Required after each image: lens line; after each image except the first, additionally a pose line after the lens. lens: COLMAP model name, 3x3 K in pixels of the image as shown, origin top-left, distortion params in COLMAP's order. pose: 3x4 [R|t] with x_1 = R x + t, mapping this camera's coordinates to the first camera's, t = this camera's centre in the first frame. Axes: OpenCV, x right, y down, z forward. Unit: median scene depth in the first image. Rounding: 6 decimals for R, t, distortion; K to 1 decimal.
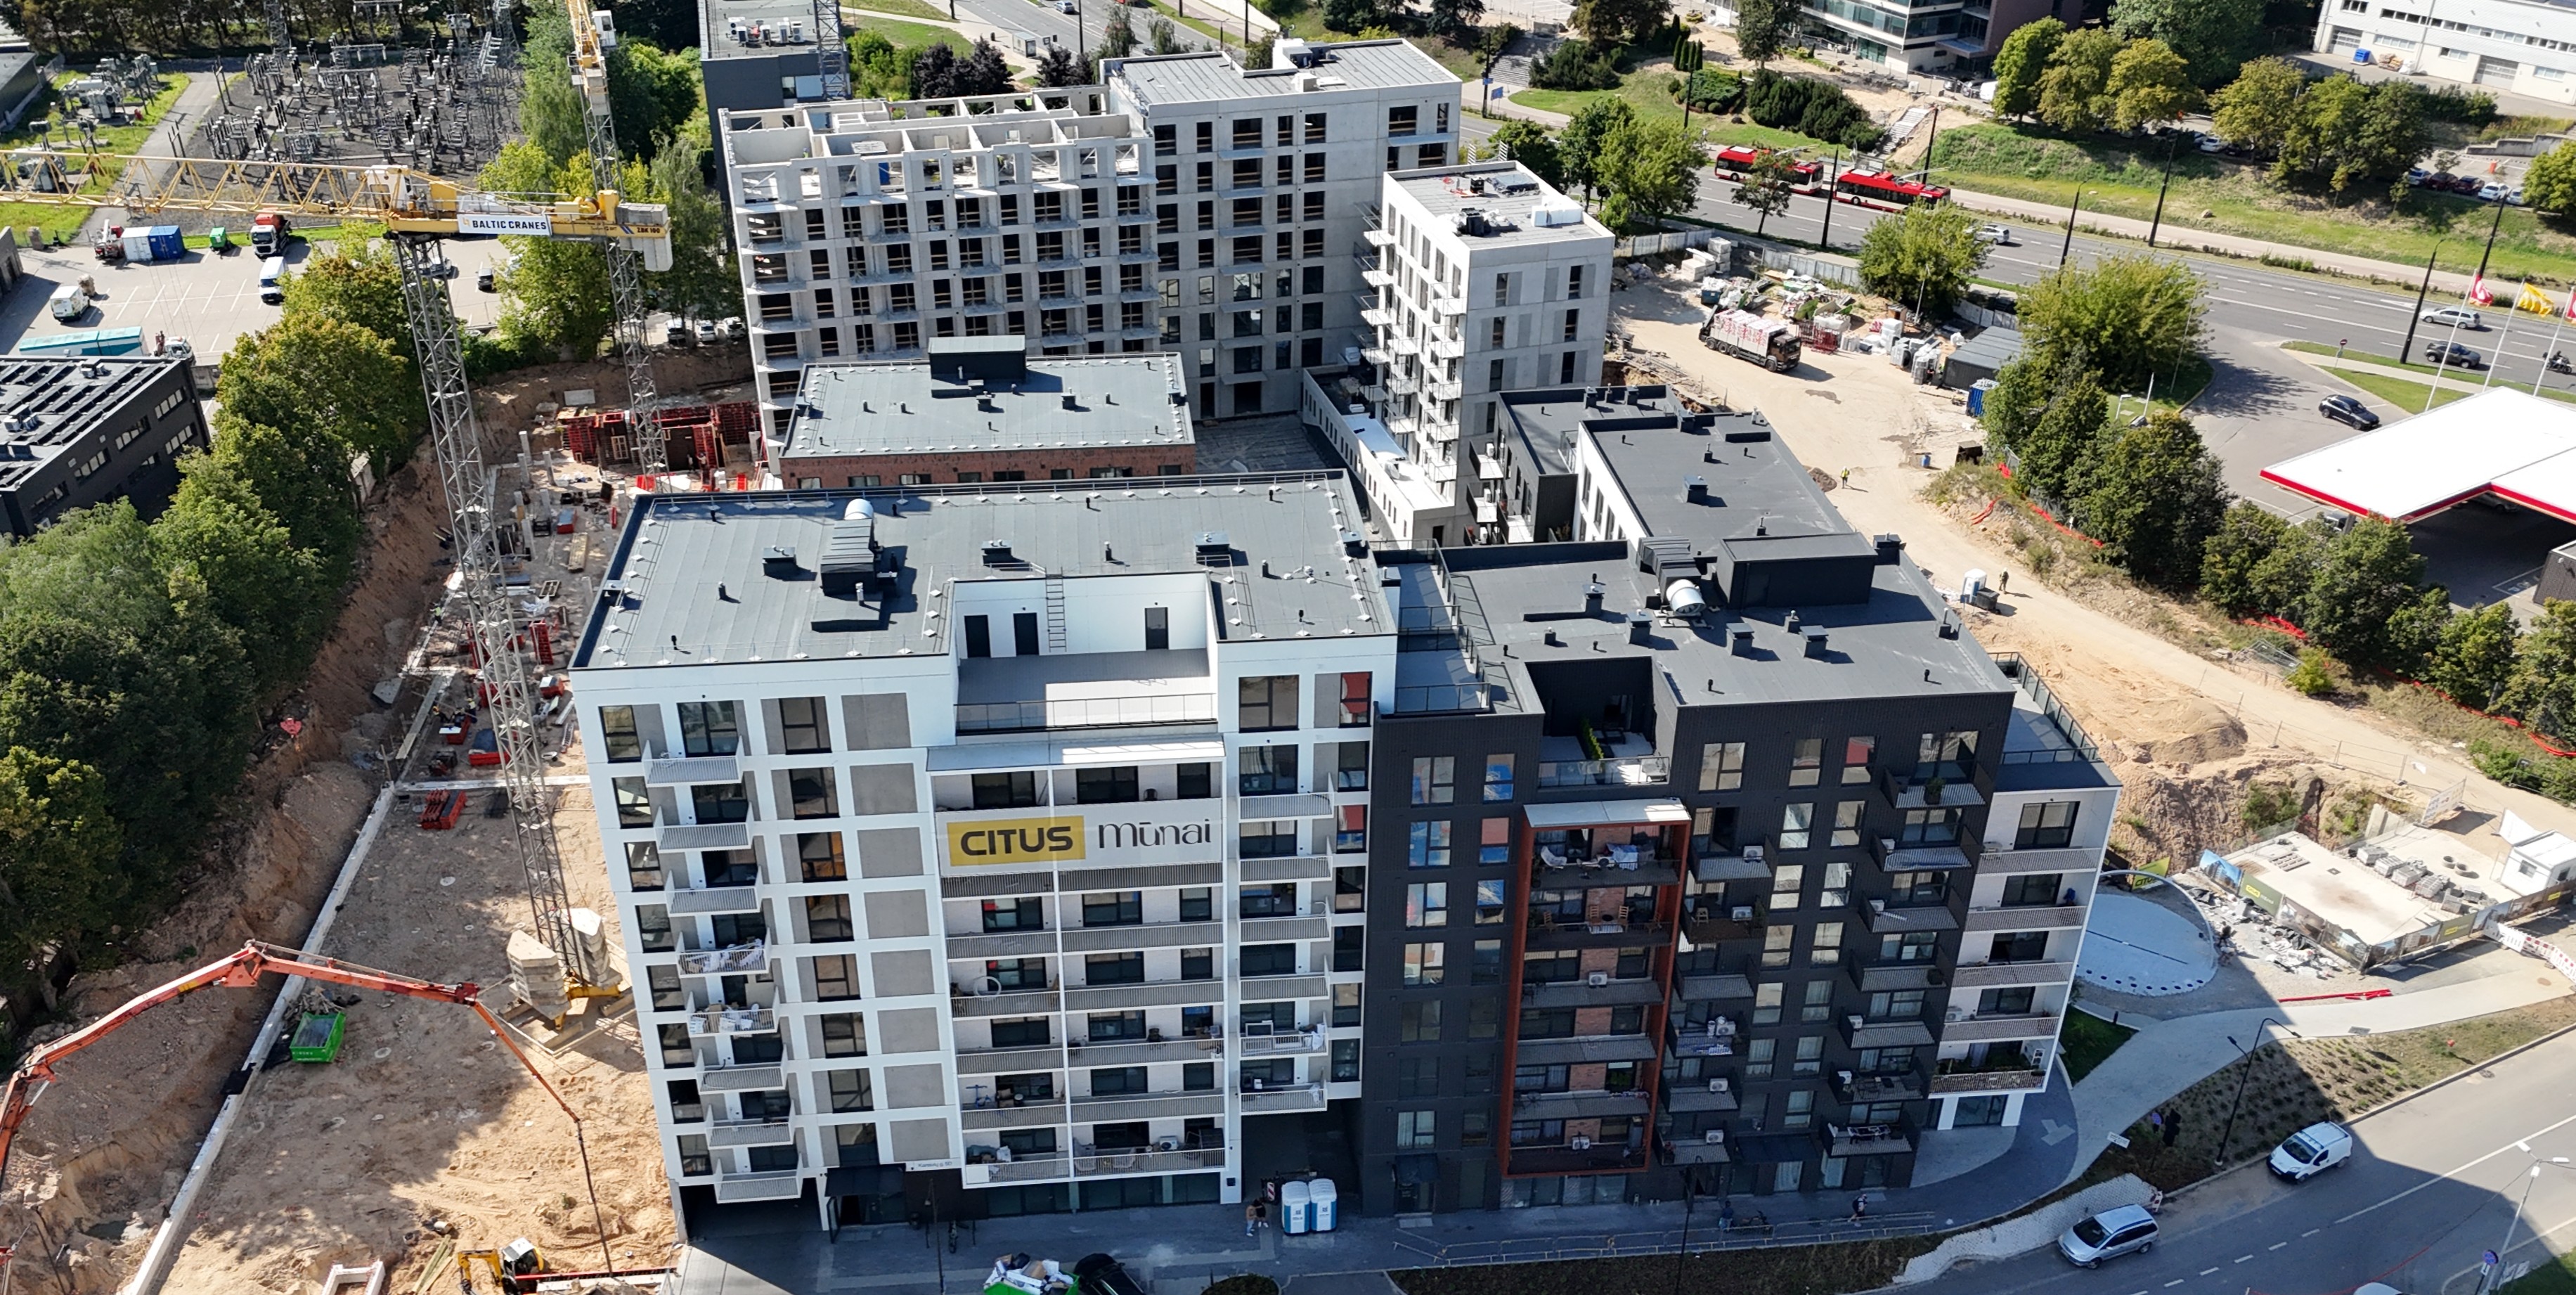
lens RADIAL K [[2060.8, 0, 1221.9], [0, 2060.8, 648.5], [0, 0, 1]] dist [0.073545, -0.062336]
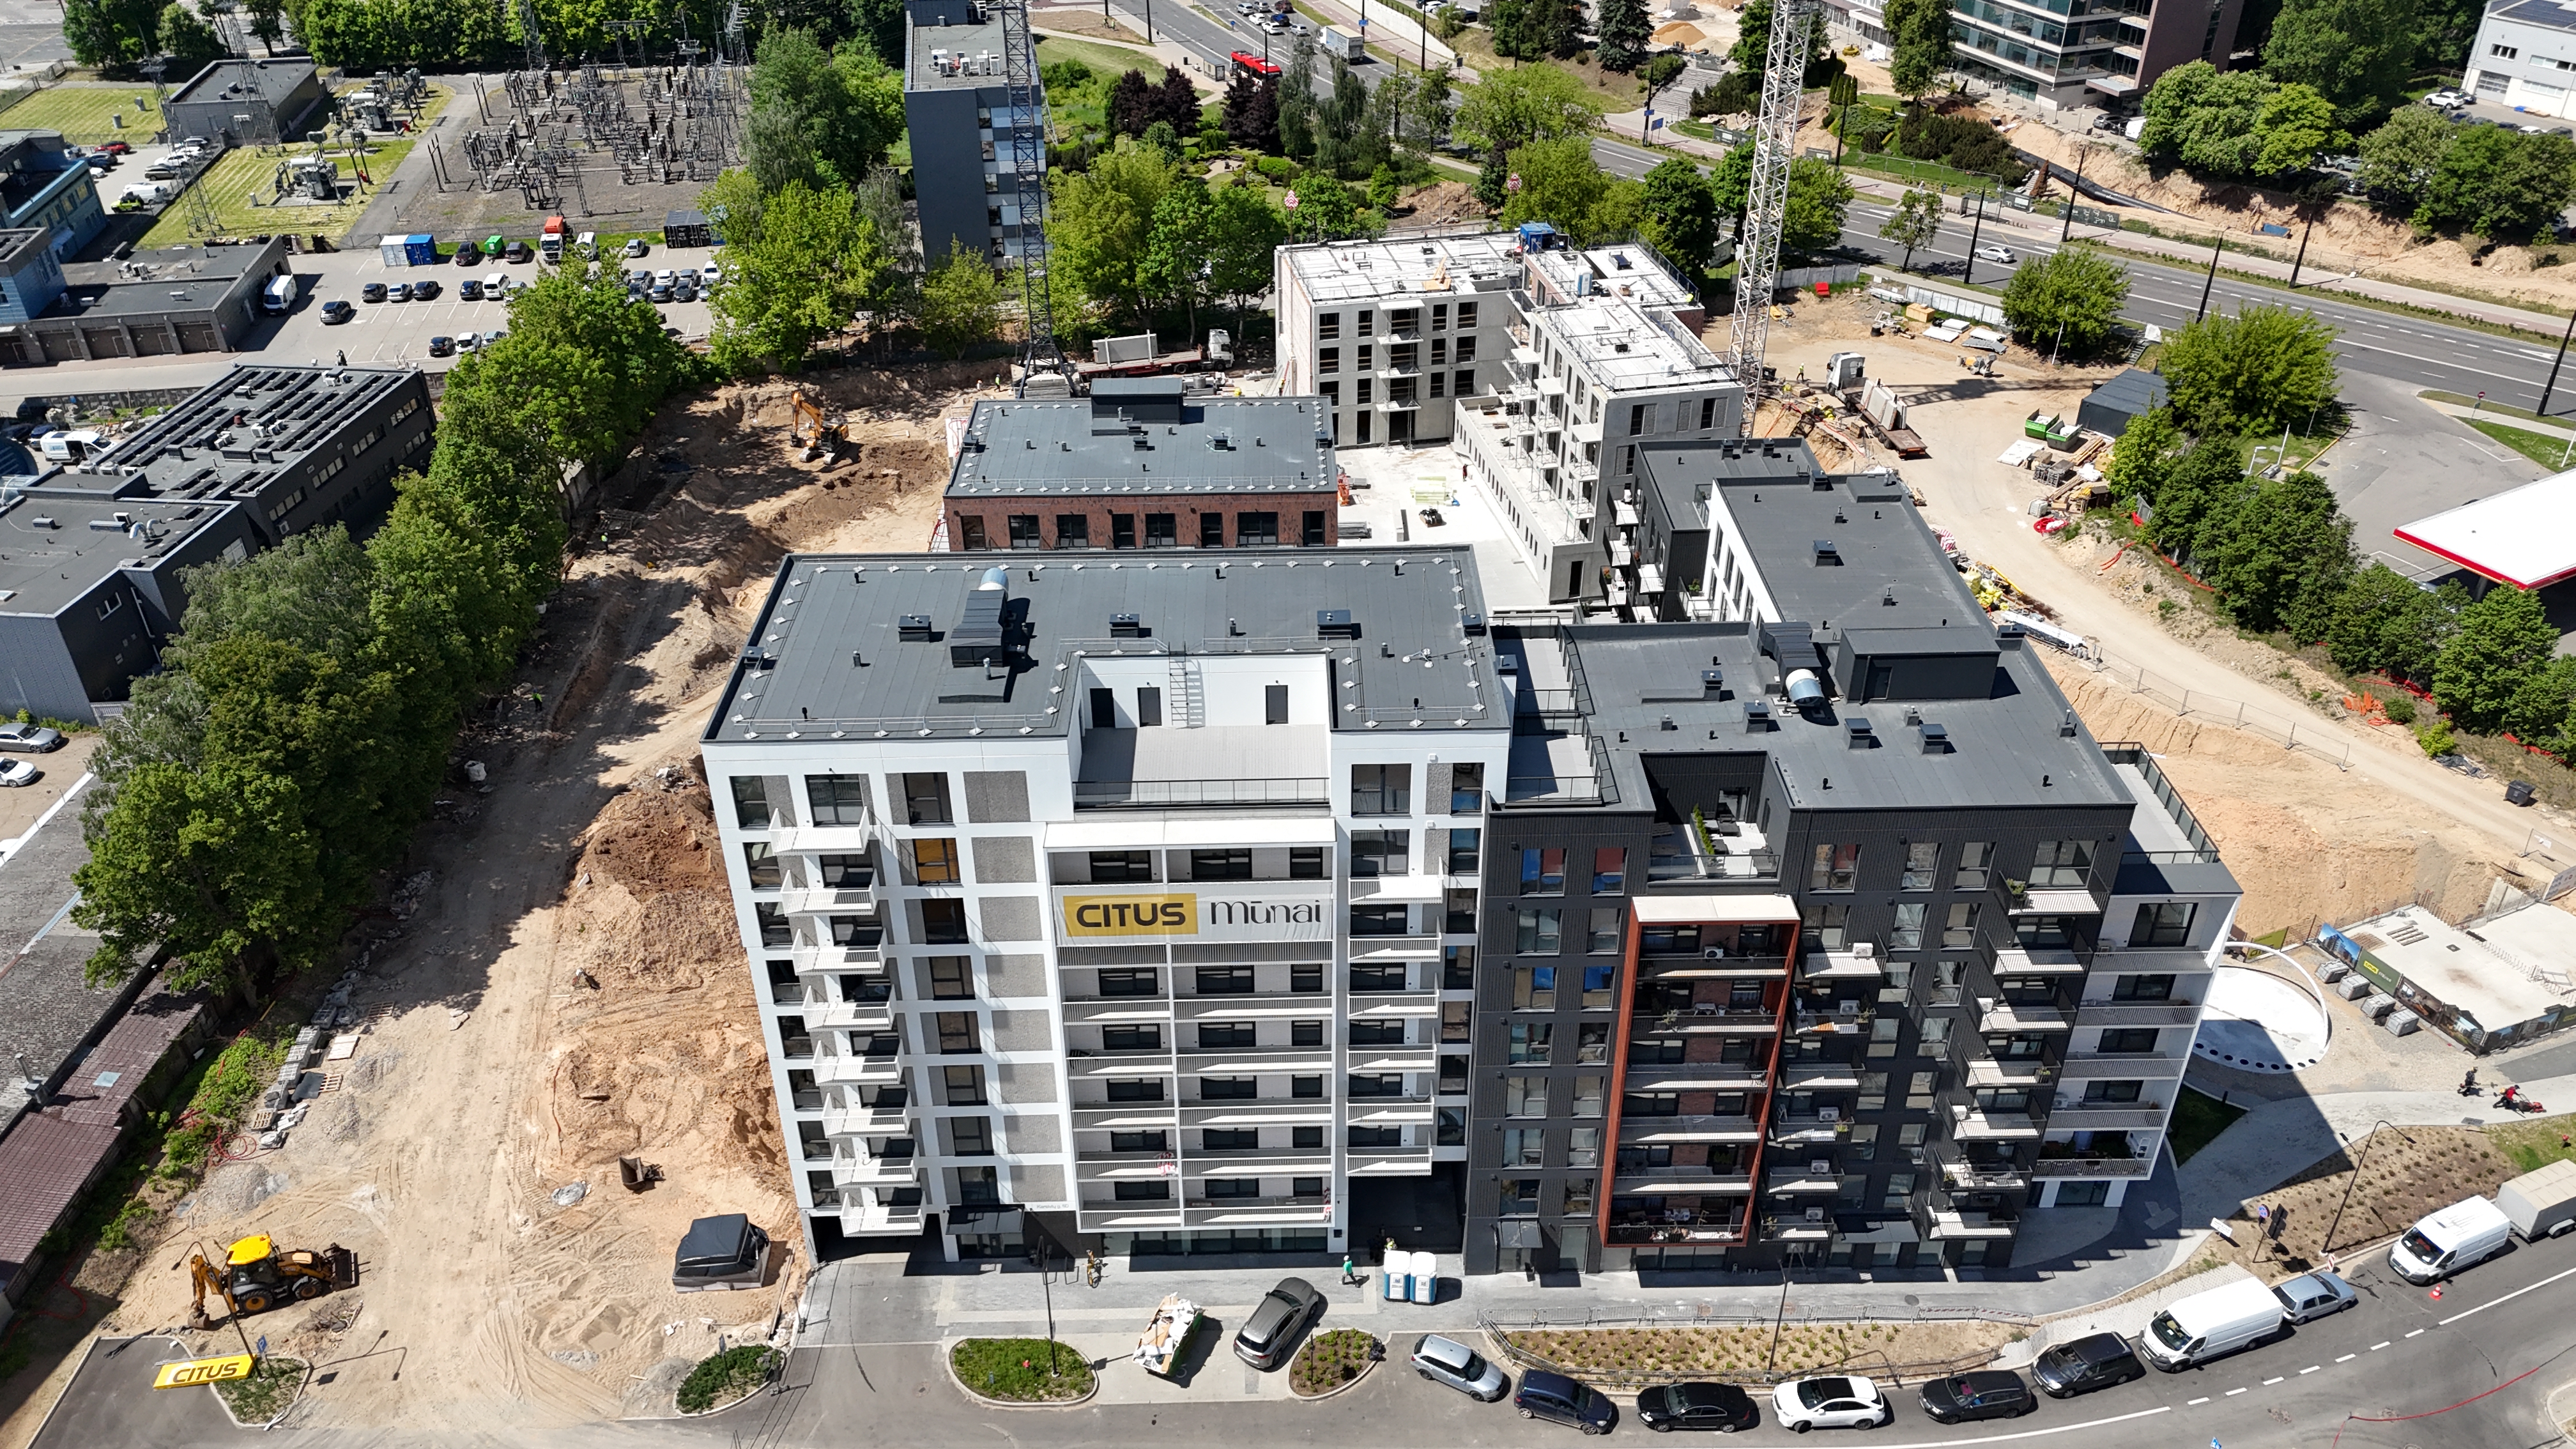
lens RADIAL K [[1874.7, 0, 1296.7], [0, 1874.7, 658.9], [0, 0, 1]] dist [0.048070, -0.004746]
pose [[0.998113, 0.030440, -0.053319, 0.019726], [-0.028754, 0.999071, 0.032102, -0.045683], [0.054246, -0.030508, 0.998061, 0.055660]]
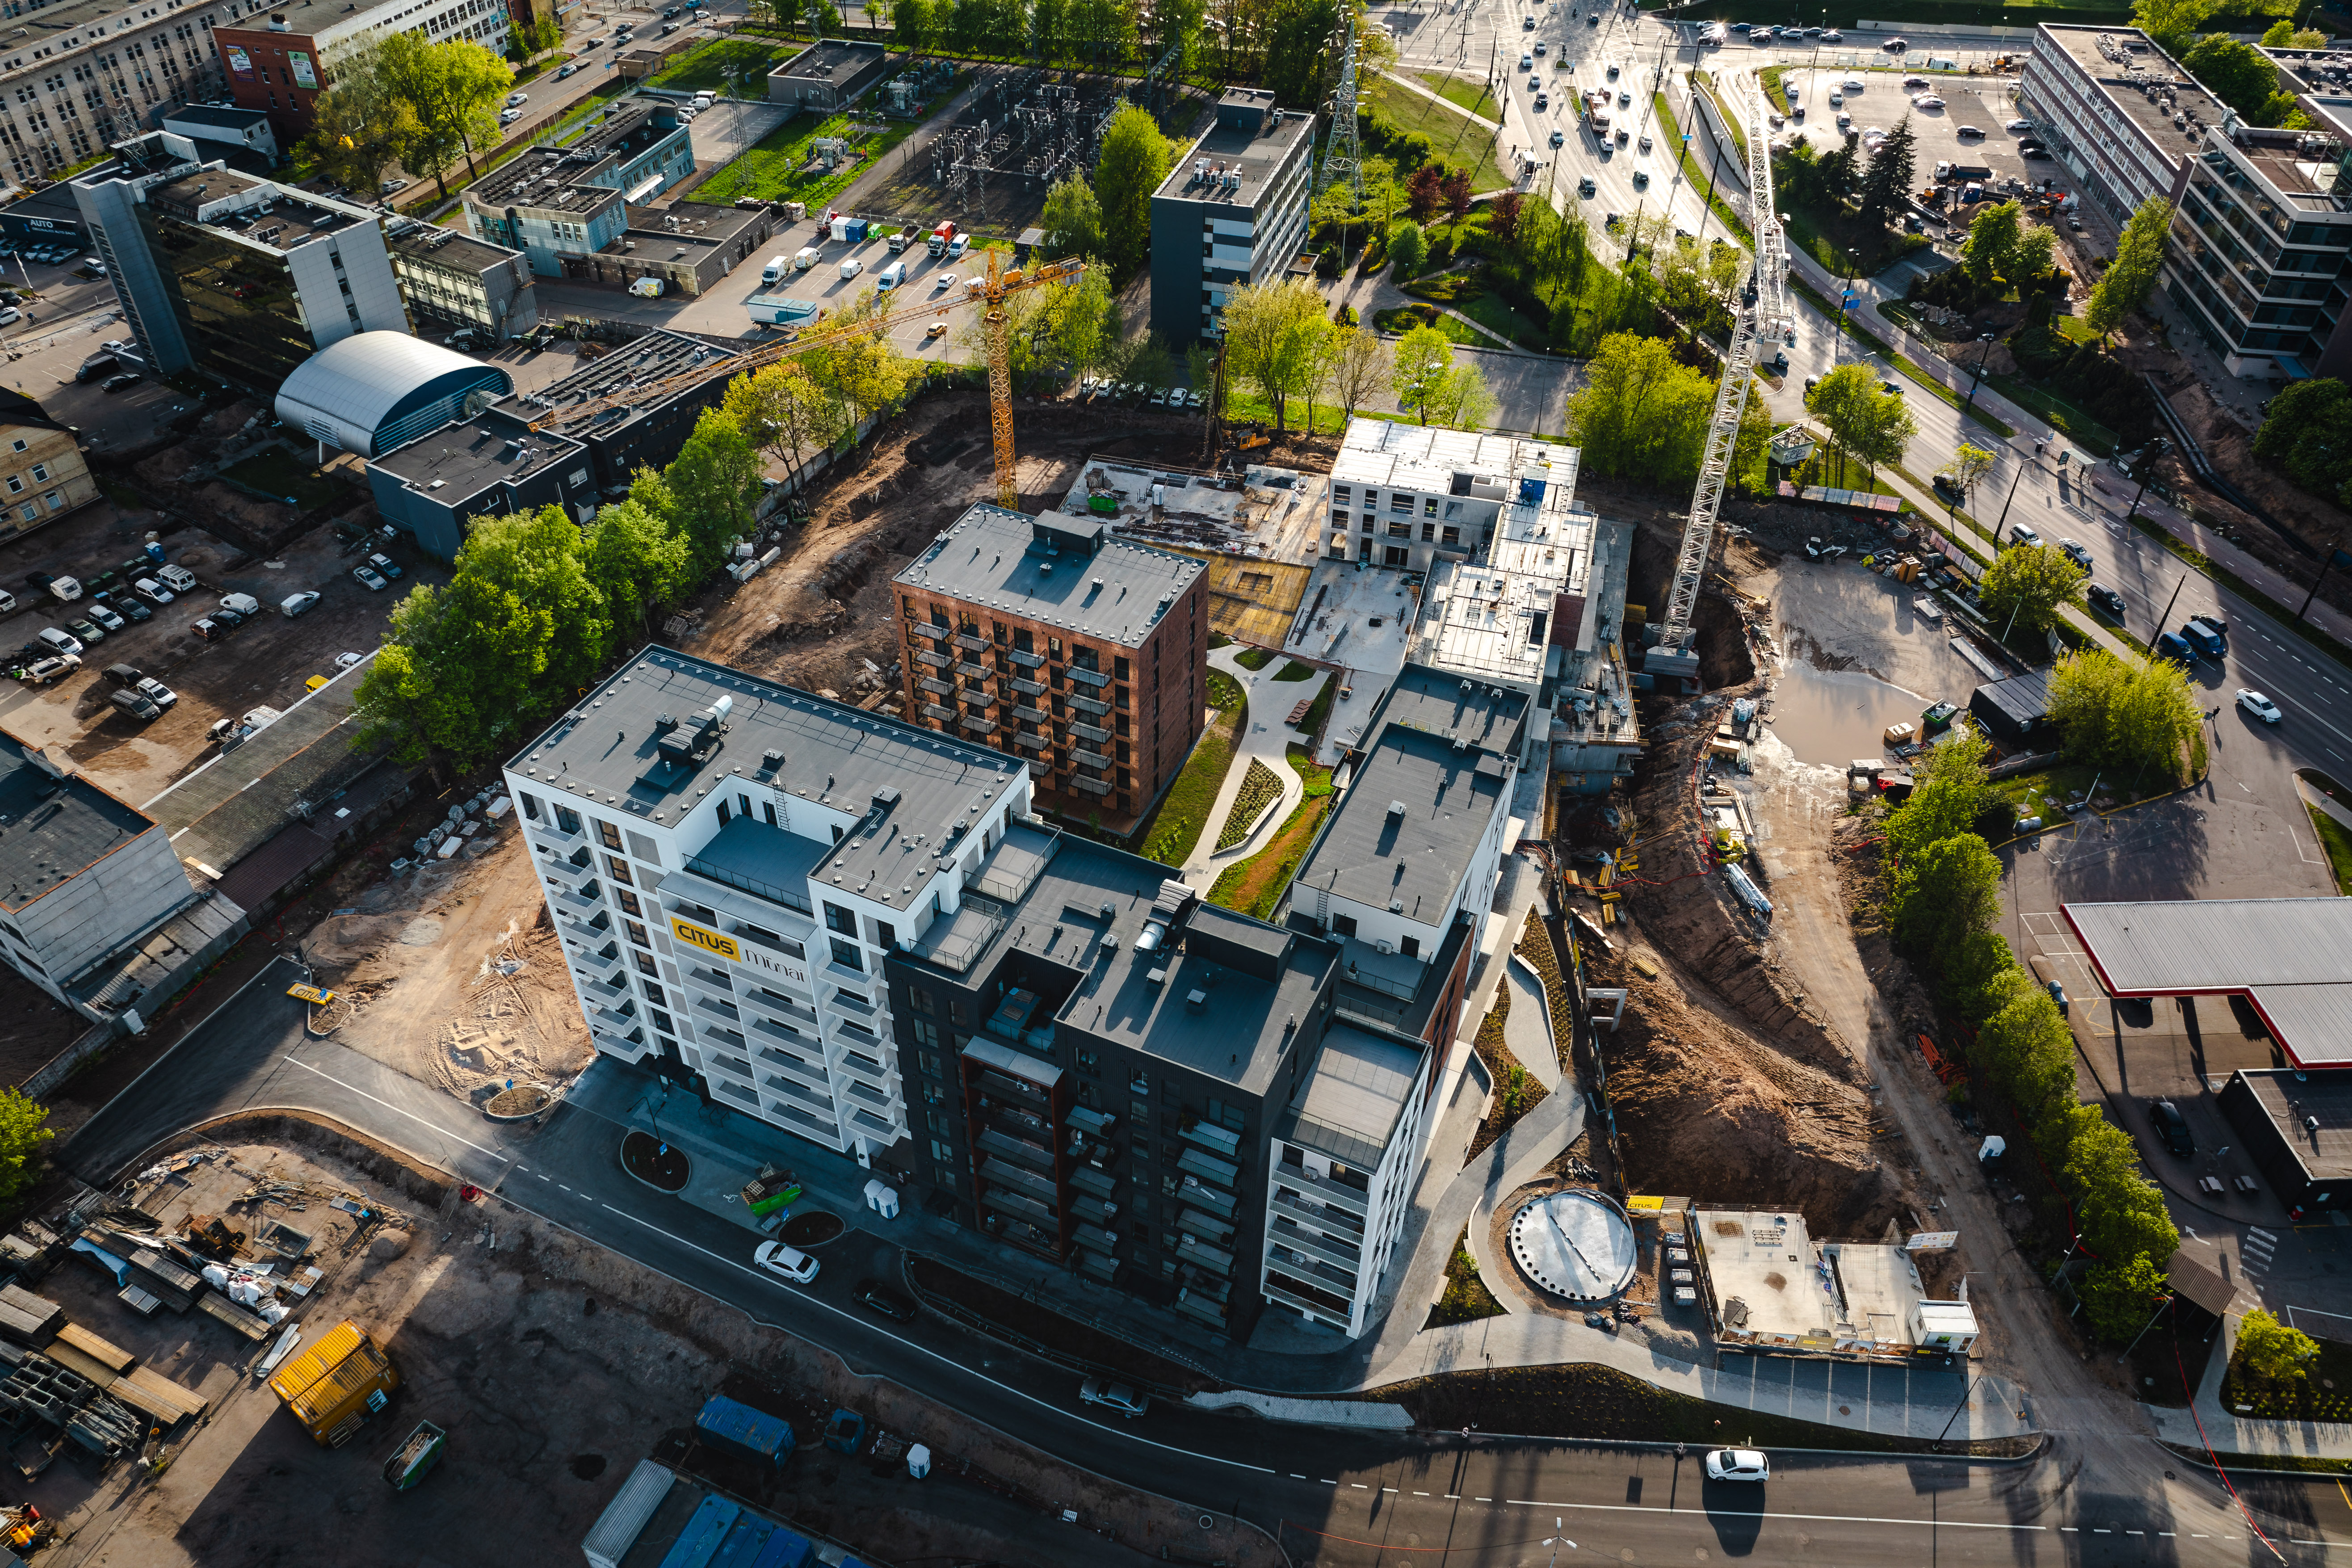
lens RADIAL K [[1631.4, 0, 1174.9], [0, 1631.4, 732.5], [0, 0, 1]] dist [-0.001803, -0.000456]
pose [[0.872684, 0.319343, -0.369381, 0.459767], [-0.252044, 0.942522, 0.219375, -0.310851], [0.418206, -0.098345, 0.903013, -0.009856]]
